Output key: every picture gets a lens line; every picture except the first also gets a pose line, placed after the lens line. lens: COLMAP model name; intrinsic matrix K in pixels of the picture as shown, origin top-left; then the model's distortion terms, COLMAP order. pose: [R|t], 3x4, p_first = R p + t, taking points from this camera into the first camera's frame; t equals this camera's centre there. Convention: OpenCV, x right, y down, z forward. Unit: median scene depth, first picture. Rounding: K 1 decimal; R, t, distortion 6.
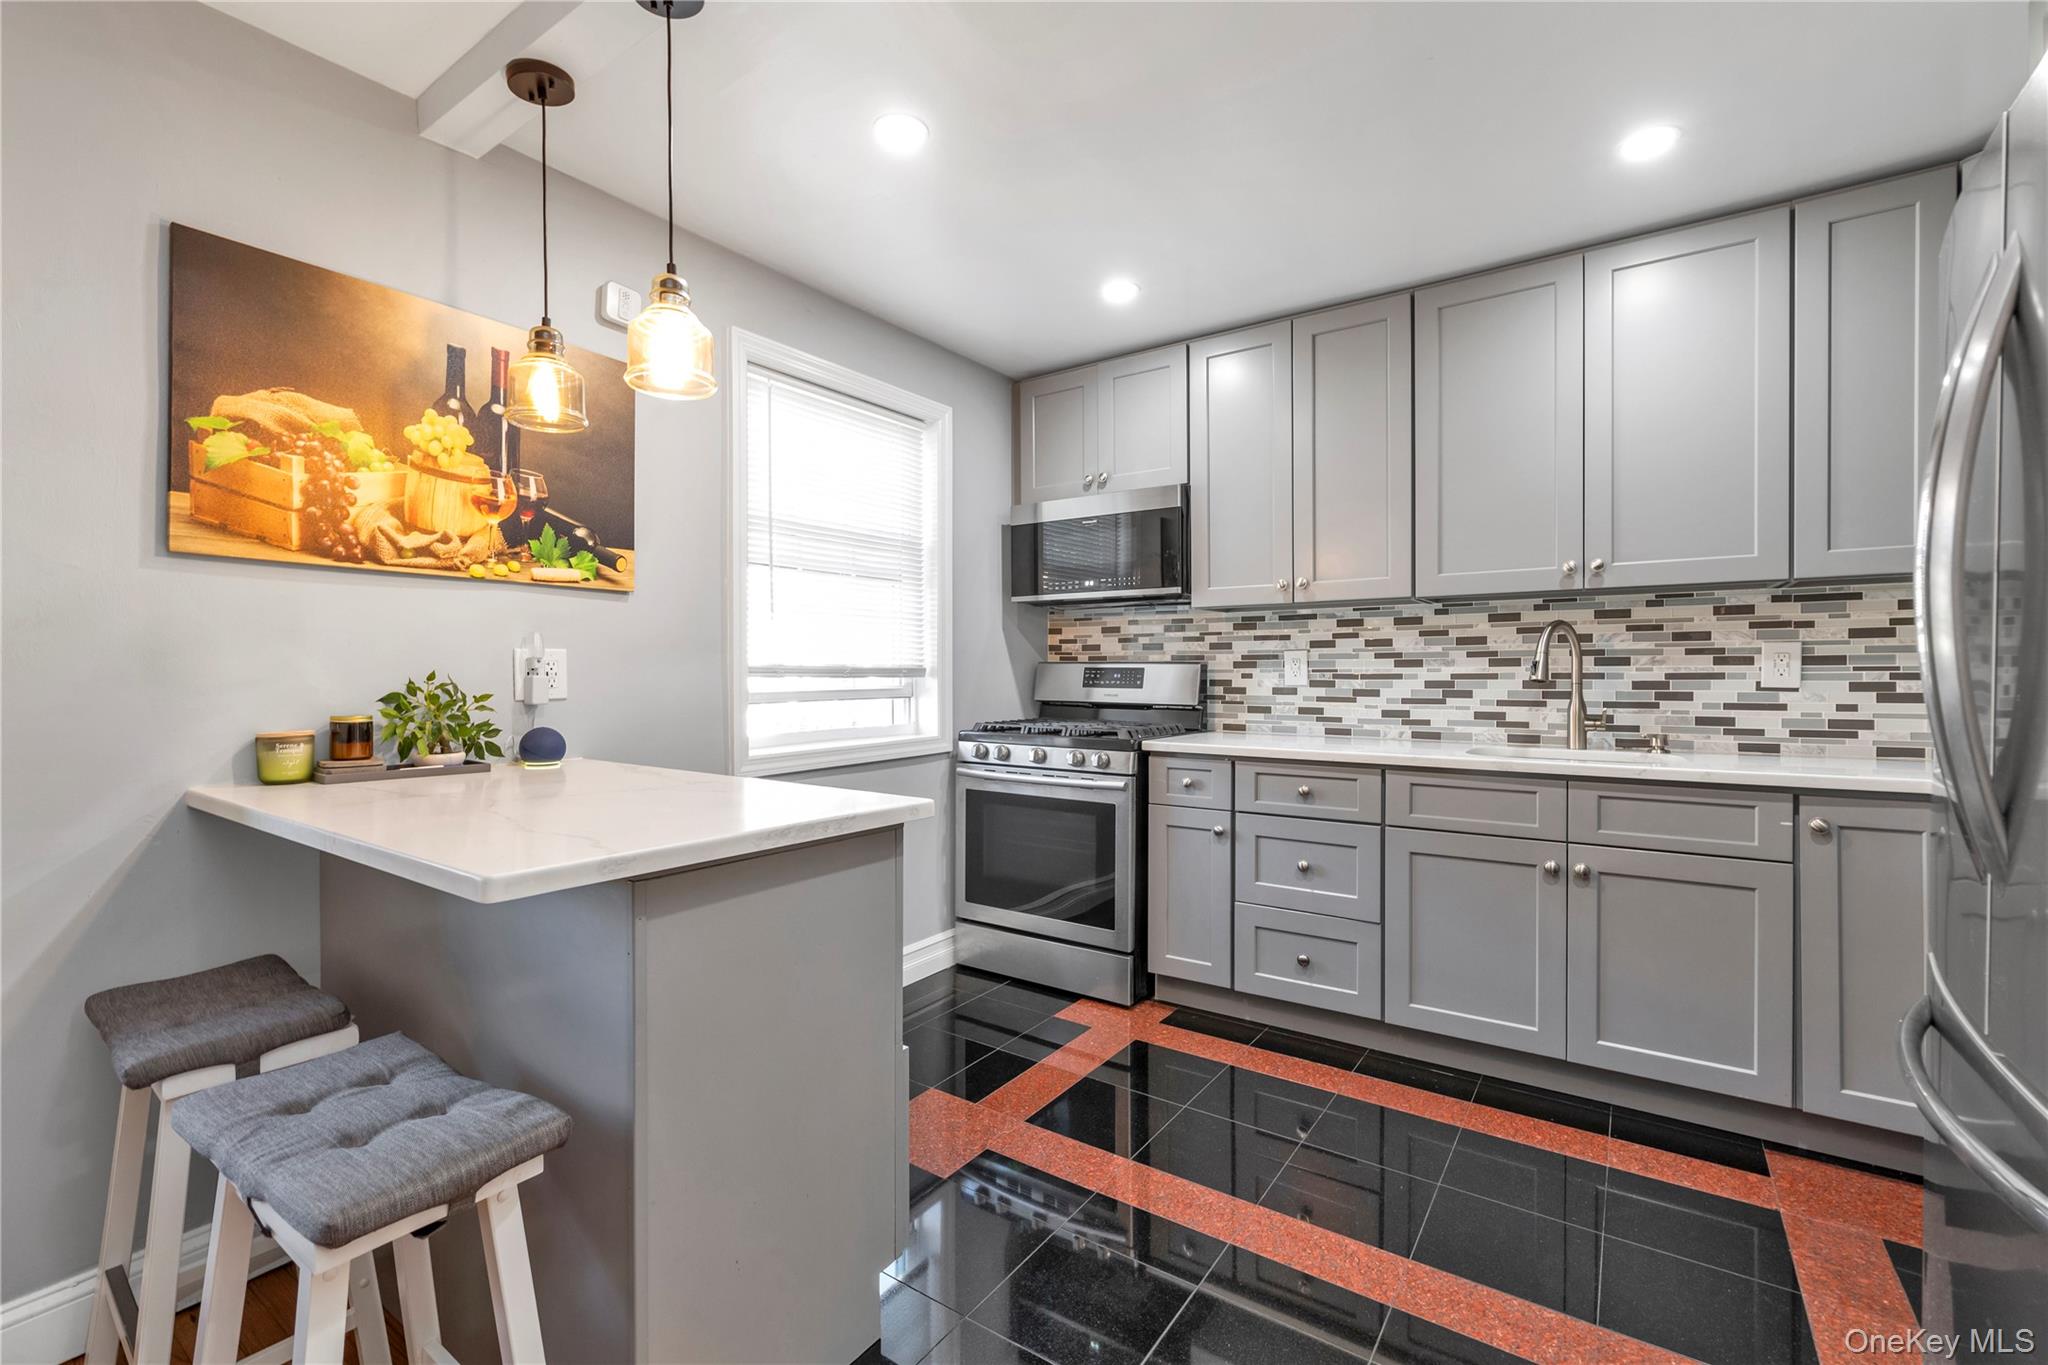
lens RADIAL K [[881.7, 0, 1017.6], [0, 881.7, 677.7], [0, 0, 1]] dist [-0.002224, -0.000810]
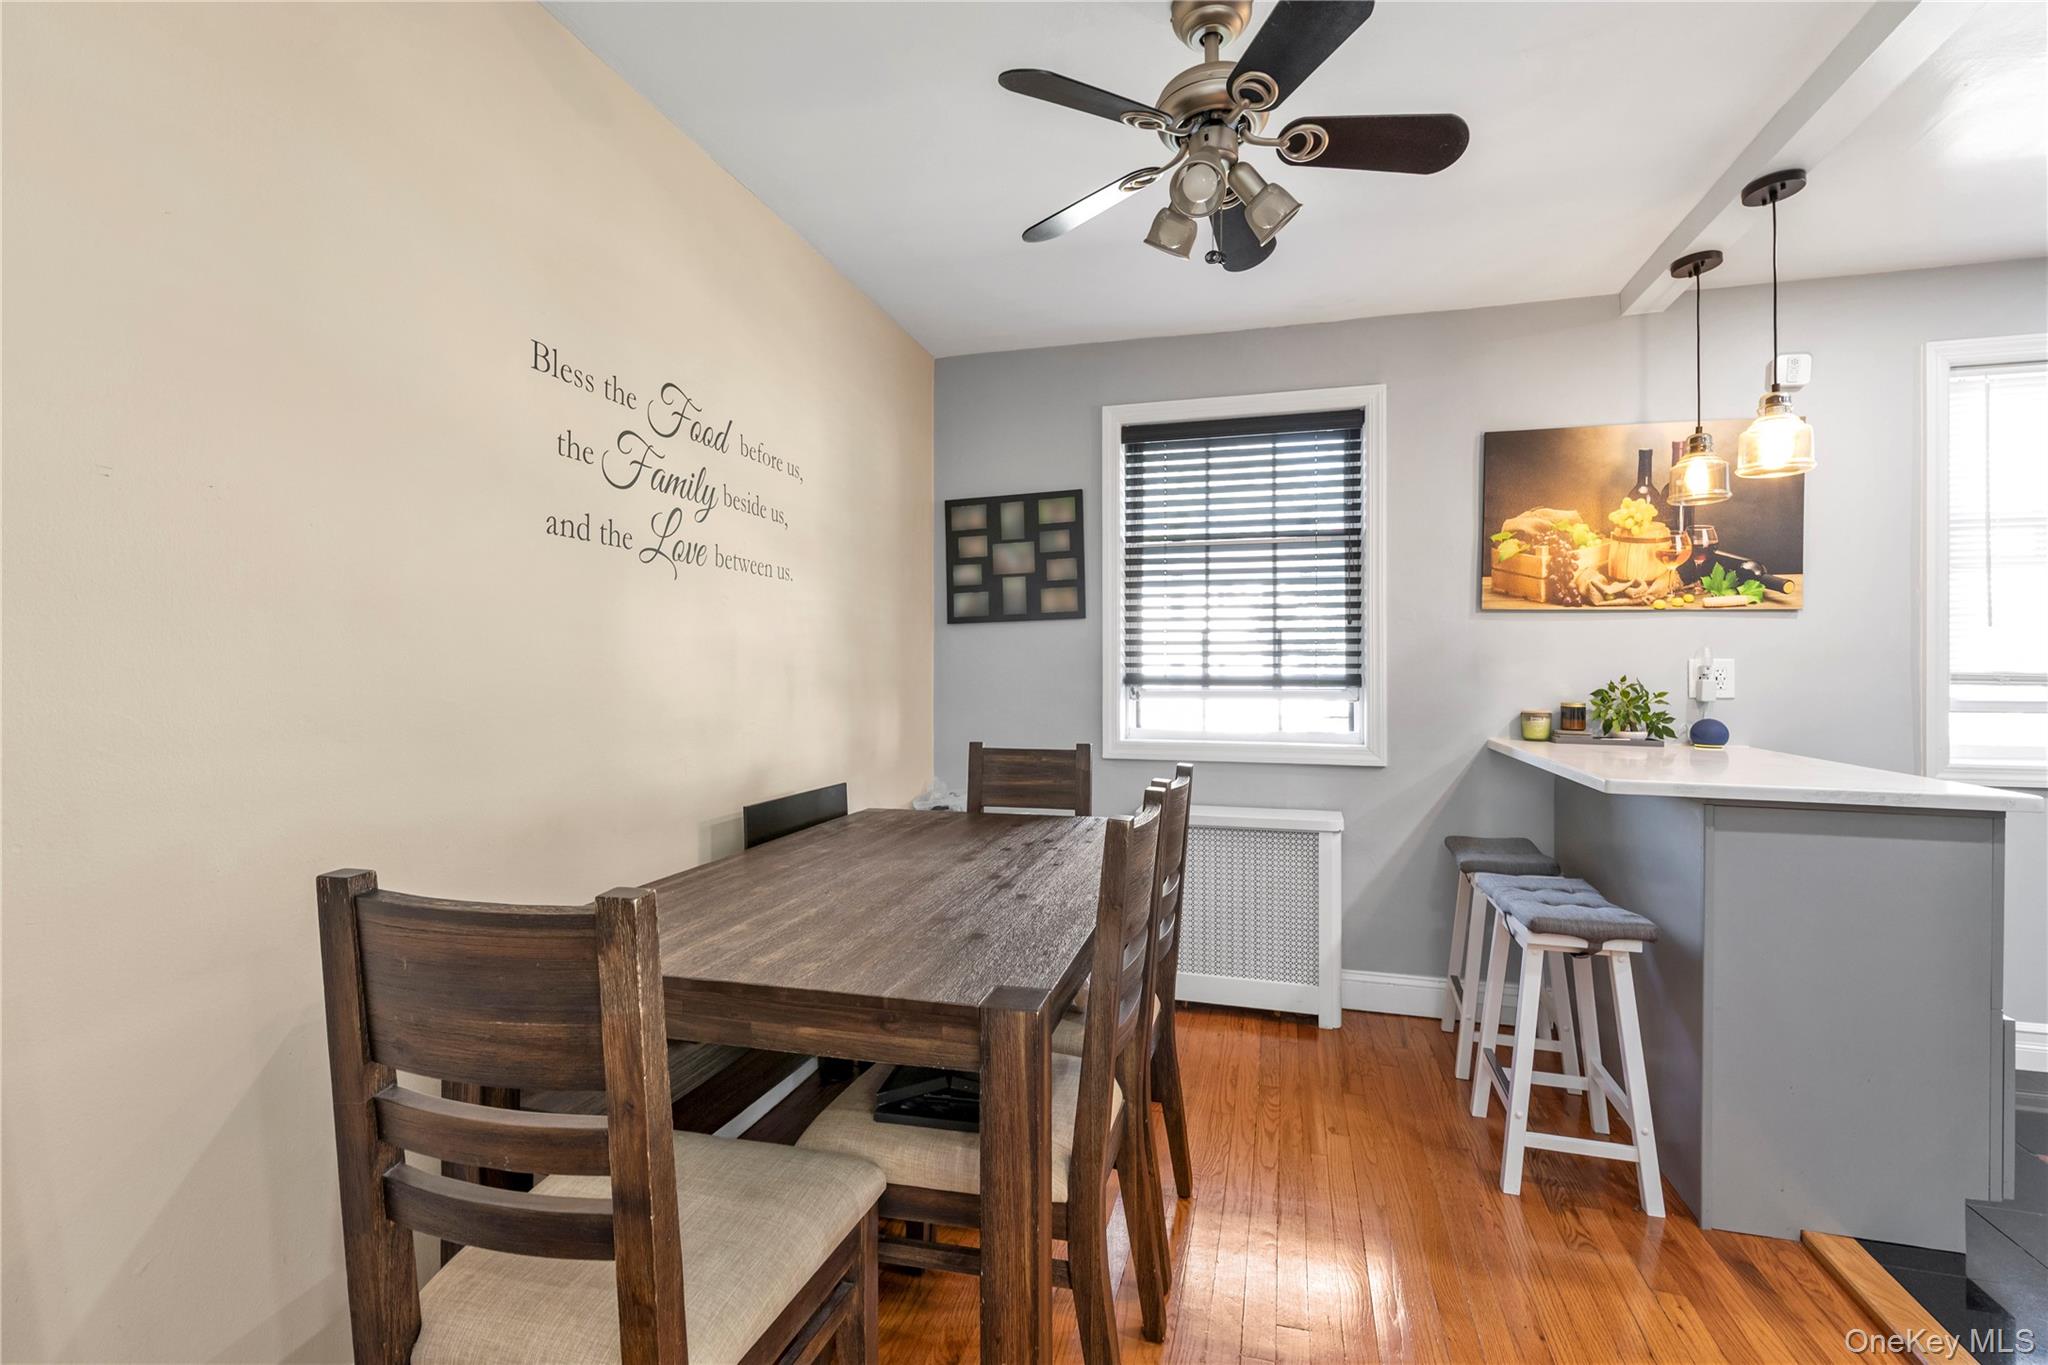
lens RADIAL K [[930.1, 0, 1026.9], [0, 930.1, 663.4], [0, 0, 1]] dist [0.011416, -0.003367]
pose [[0.340615, -0.001994, -0.940201, 0.345432], [-0.016470, 0.999832, -0.008087, 0.001095], [0.940059, 0.018240, 0.340524, -0.353102]]
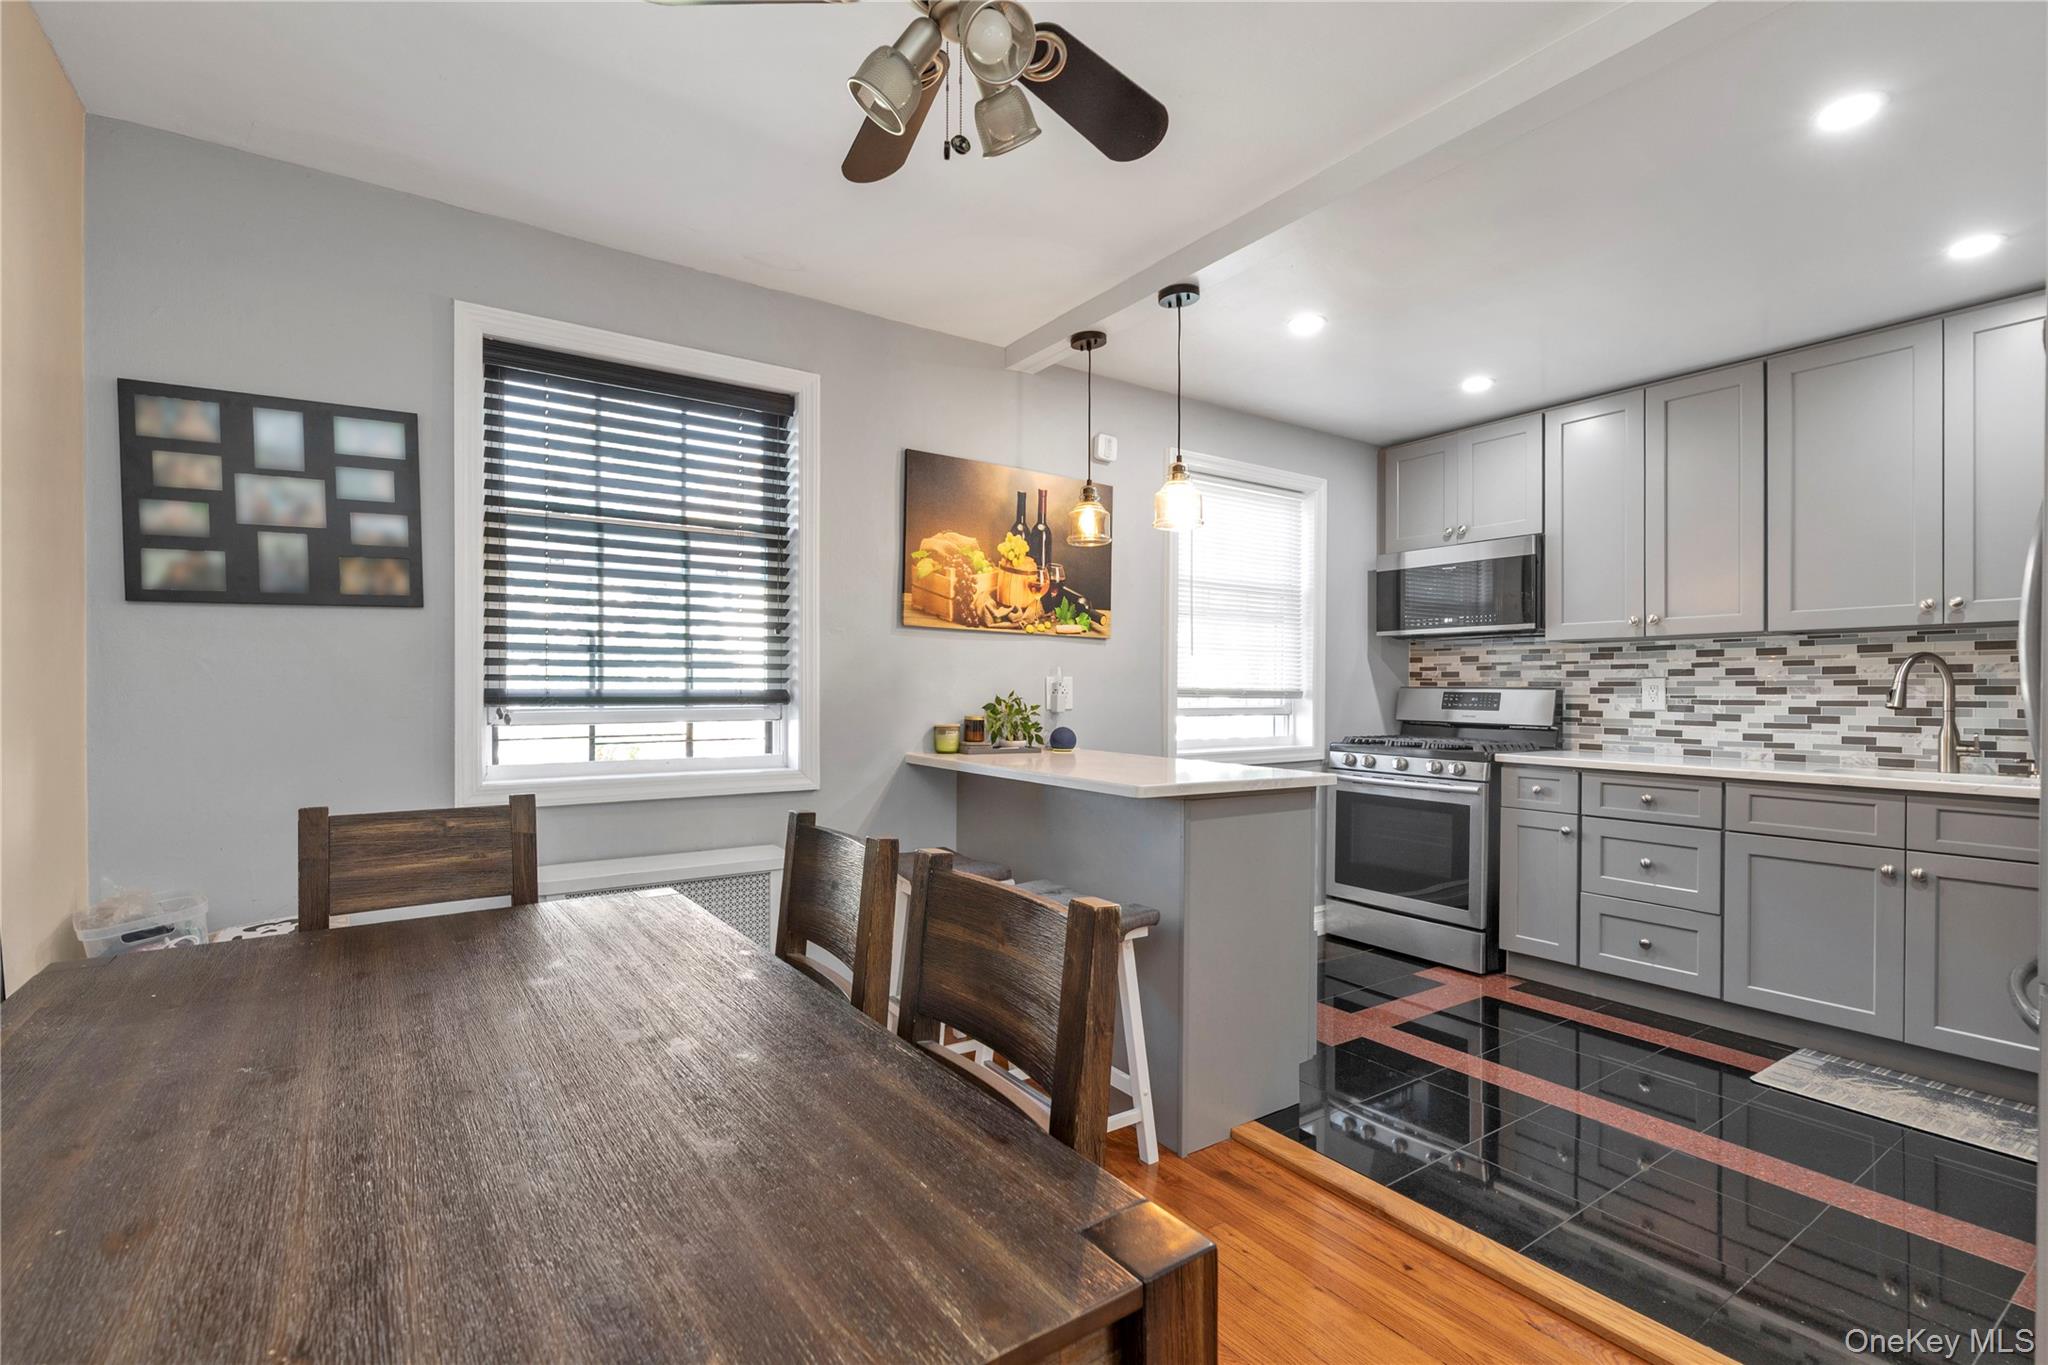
lens RADIAL K [[930.1, 0, 1030.1], [0, 930.1, 690.8], [0, 0, 1]] dist [0.011416, -0.003367]
pose [[0.940084, 0.008244, -0.340843, -0.024440], [-0.011926, 0.999891, -0.008707, 0.005613], [0.340734, 0.012251, 0.940080, -0.469093]]
